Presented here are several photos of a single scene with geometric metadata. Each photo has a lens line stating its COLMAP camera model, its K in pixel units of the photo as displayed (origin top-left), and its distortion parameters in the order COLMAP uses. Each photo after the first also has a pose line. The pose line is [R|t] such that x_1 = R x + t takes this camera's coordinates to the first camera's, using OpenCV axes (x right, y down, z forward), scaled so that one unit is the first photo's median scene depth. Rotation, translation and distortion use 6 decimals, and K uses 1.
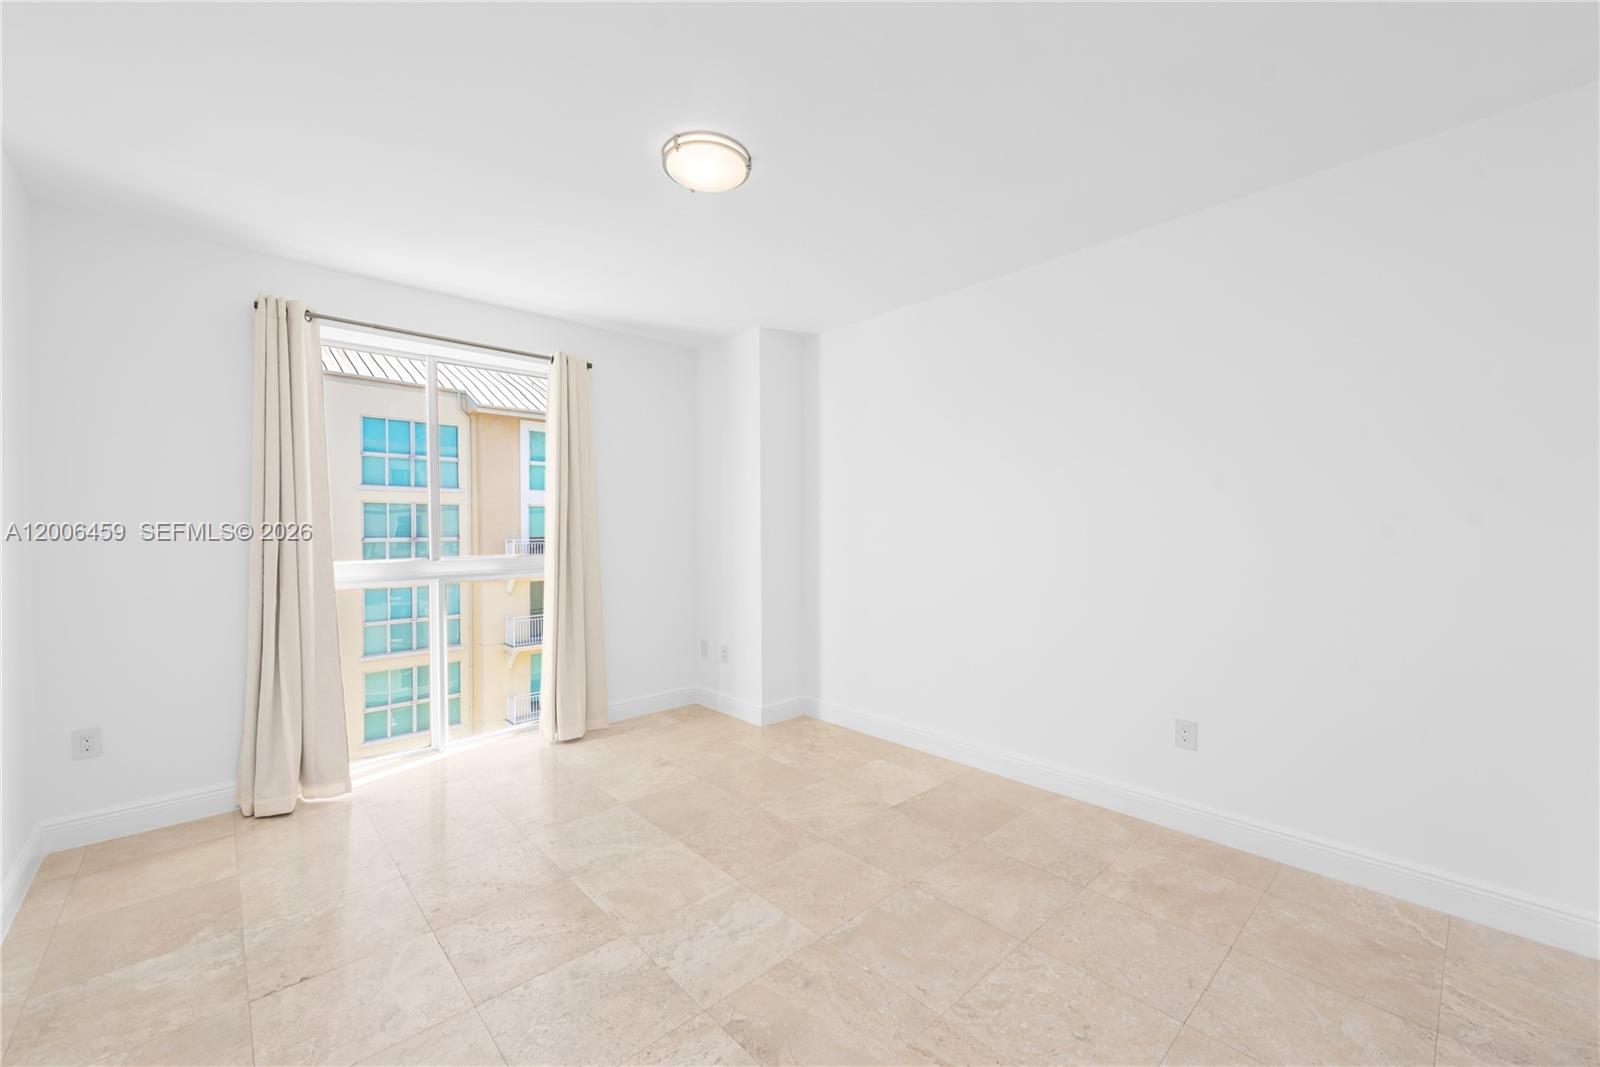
lens RADIAL K [[631.3, 0, 805.0], [0, 631.3, 534.6], [0, 0, 1]] dist [0.011702, -0.002968]
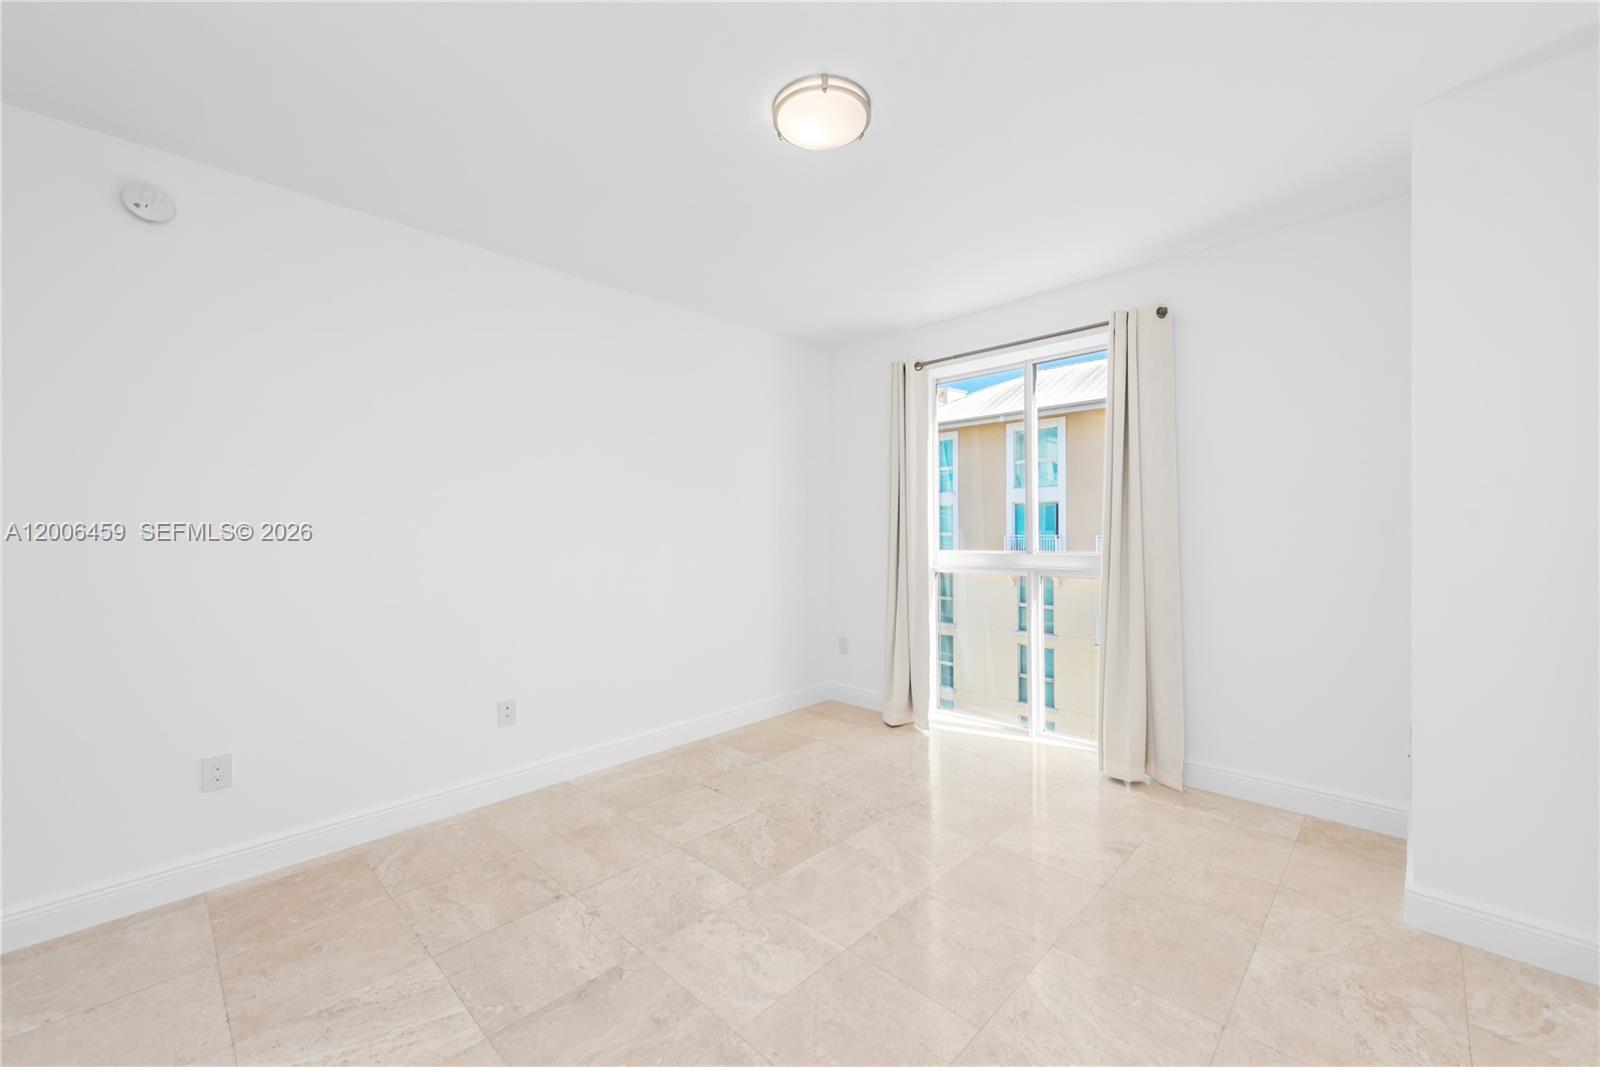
lens RADIAL K [[636.4, 0, 800.0], [0, 636.4, 533.5], [0, 0, 1]] dist [0.010644, -0.000444]
pose [[0.043378, 0.013208, -0.998971, 0.603529], [-0.002412, 0.999911, 0.013116, -0.008358], [0.999056, 0.001841, 0.043406, 0.754358]]
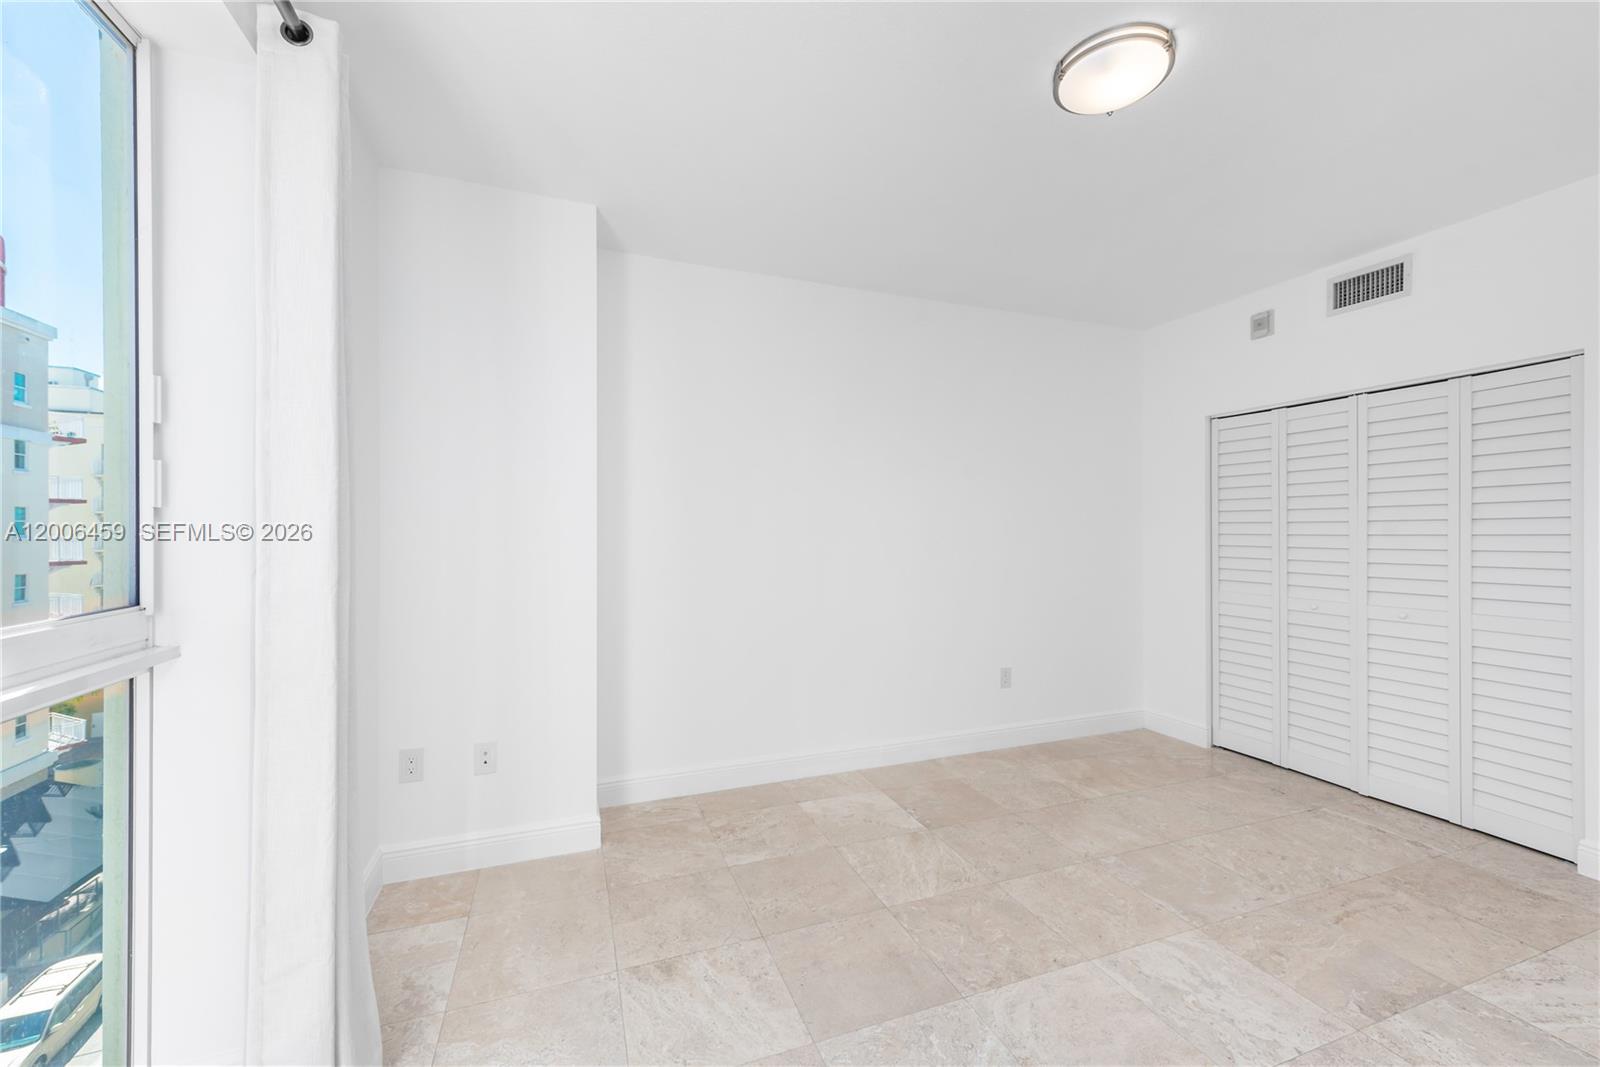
lens RADIAL K [[631.3, 0, 805.0], [0, 631.3, 534.6], [0, 0, 1]] dist [0.011702, -0.002968]
pose [[0.387663, -0.003870, 0.921793, -0.835652], [0.007659, 0.999970, 0.000977, -0.003144], [-0.921770, 0.006681, 0.387681, 0.851709]]
